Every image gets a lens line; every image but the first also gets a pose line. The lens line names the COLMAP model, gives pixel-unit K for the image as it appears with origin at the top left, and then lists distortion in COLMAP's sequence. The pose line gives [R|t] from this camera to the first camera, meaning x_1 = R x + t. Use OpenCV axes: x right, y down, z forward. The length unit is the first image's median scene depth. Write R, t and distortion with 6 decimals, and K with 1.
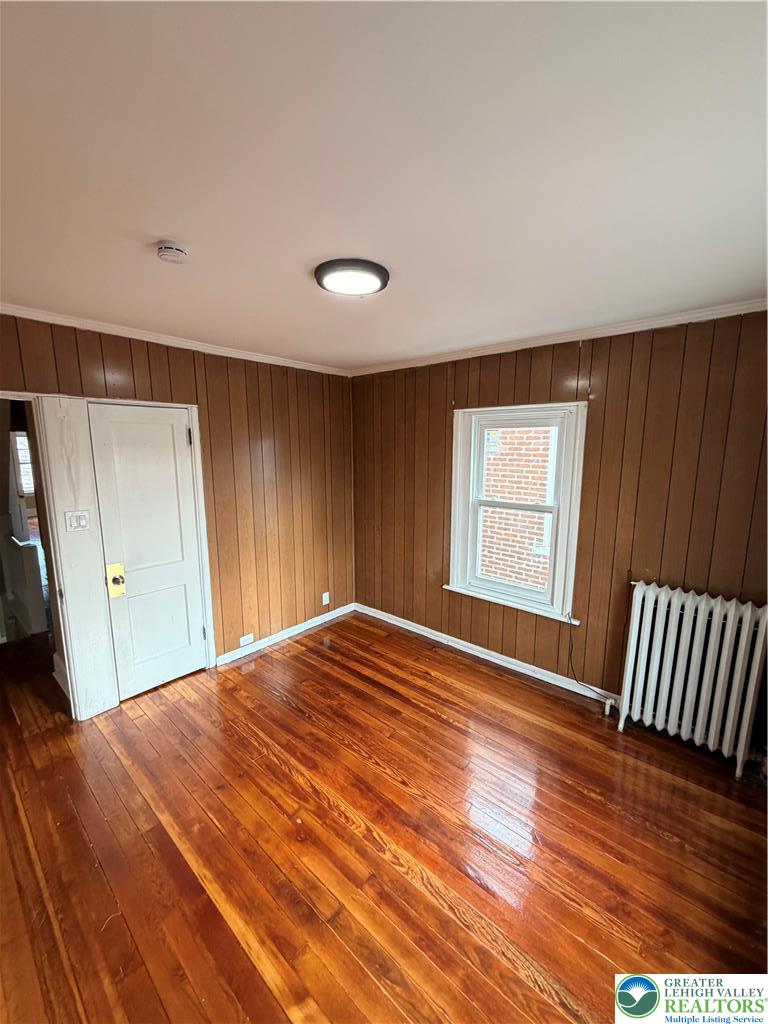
lens RADIAL K [[407.0, 0, 380.6], [0, 407.0, 511.7], [0, 0, 1]] dist [0.003901, -0.000457]
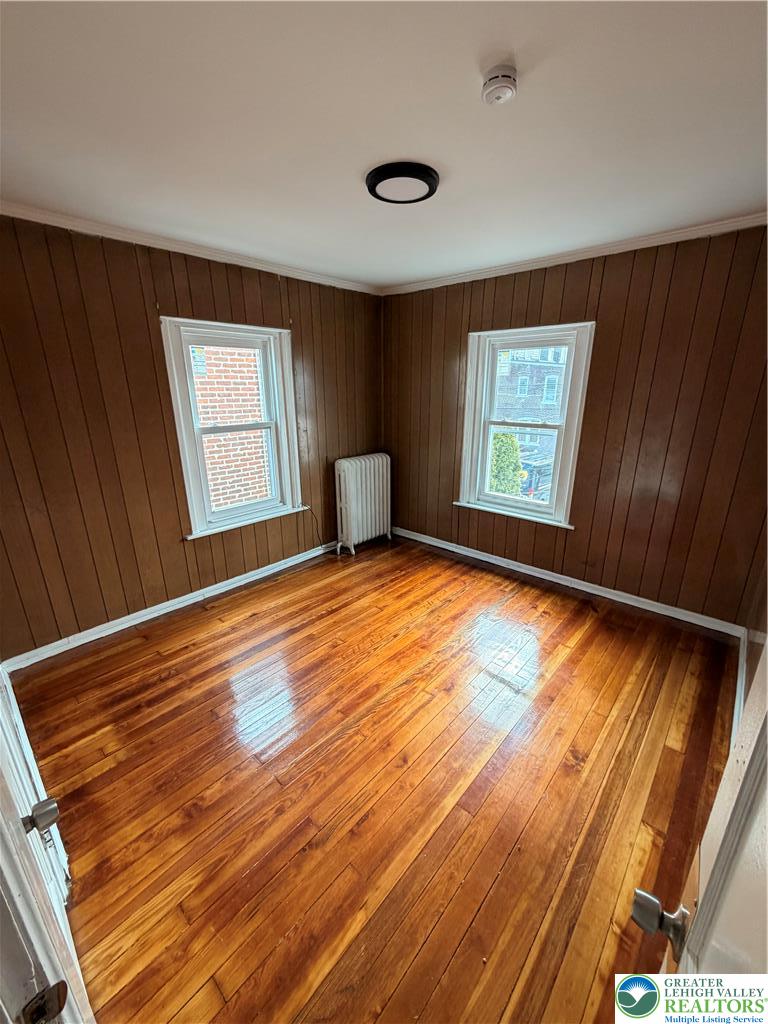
lens RADIAL K [[407.0, 0, 380.4], [0, 407.0, 512.3], [0, 0, 1]] dist [0.003901, -0.000457]
pose [[0.025454, -0.297718, 0.954315, -0.762682], [0.171514, 0.941769, 0.289229, -0.052557], [-0.984853, 0.156317, 0.075035, 0.652520]]
